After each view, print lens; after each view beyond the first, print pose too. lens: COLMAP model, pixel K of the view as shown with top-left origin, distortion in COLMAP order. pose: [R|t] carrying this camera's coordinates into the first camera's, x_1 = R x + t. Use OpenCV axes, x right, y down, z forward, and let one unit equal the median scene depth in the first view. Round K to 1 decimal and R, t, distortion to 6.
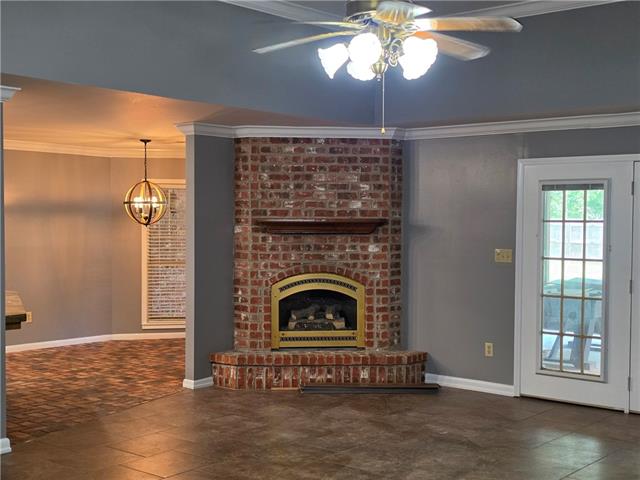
lens RADIAL K [[867.7, 0, 319.7], [0, 867.7, 240.2], [0, 0, 1]] dist [0.153915, 0.000000]
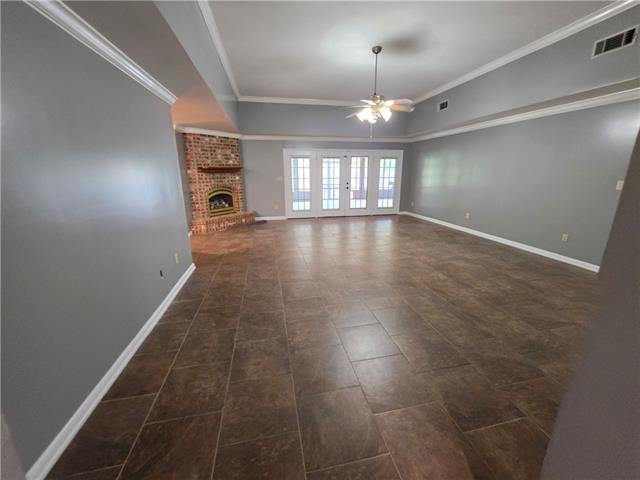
lens RADIAL K [[257.6, 0, 323.0], [0, 257.6, 228.2], [0, 0, 1]] dist [0.001454, 0.000034]
pose [[0.640366, -0.179327, 0.746842, -0.430094], [0.023743, 0.976519, 0.214118, -0.002879], [-0.767703, -0.119382, 0.629588, 0.226425]]
